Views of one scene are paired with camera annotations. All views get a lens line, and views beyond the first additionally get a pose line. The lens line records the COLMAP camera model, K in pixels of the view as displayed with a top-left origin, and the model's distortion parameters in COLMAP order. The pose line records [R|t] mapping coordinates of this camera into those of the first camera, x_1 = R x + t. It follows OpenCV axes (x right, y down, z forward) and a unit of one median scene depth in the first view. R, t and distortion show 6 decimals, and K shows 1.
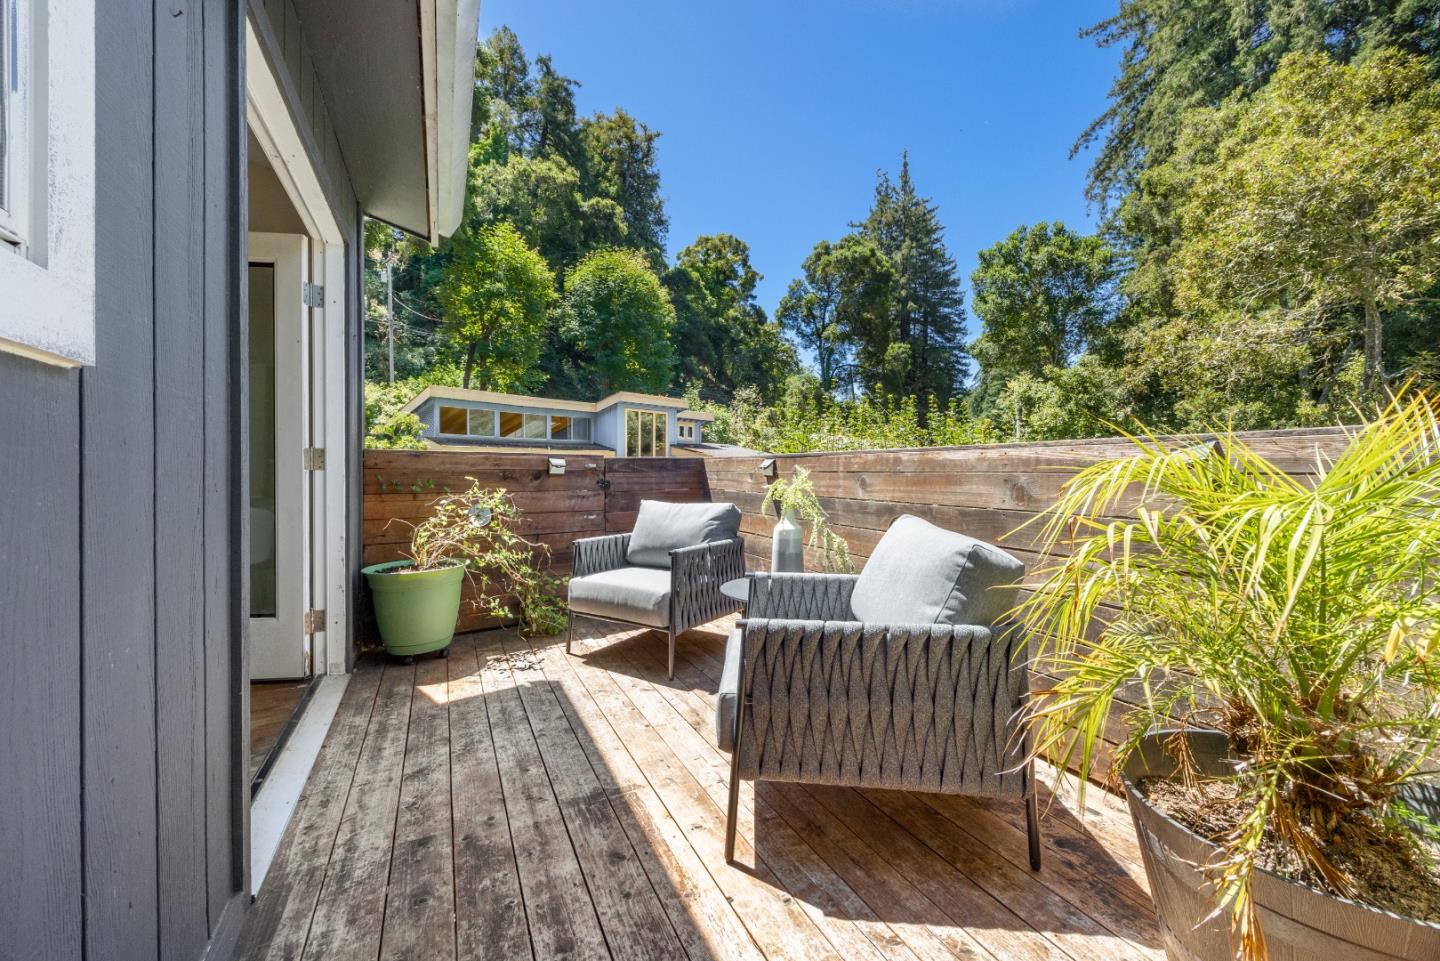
lens RADIAL K [[747.3, 0, 717.6], [0, 747.3, 492.9], [0, 0, 1]] dist [-0.002071, -0.000184]
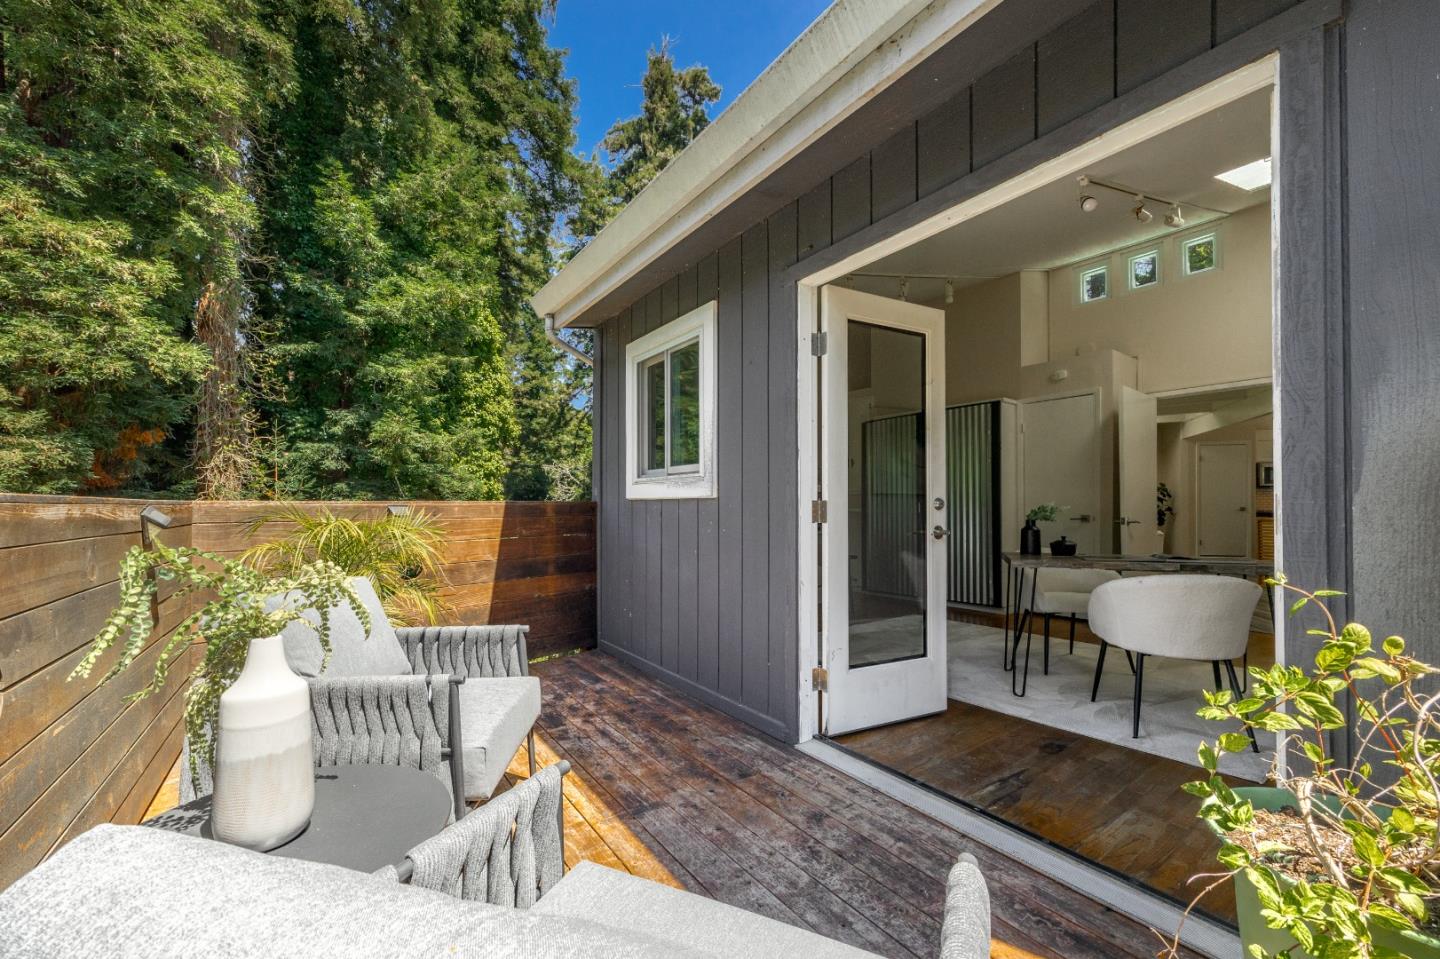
lens RADIAL K [[747.3, 0, 717.6], [0, 747.3, 491.9], [0, 0, 1]] dist [-0.002071, -0.000184]
pose [[-0.993193, 0.001662, -0.116465, -0.156134], [0.001072, 0.999986, 0.005125, -0.091945], [0.116472, 0.004966, -0.993182, 2.203712]]
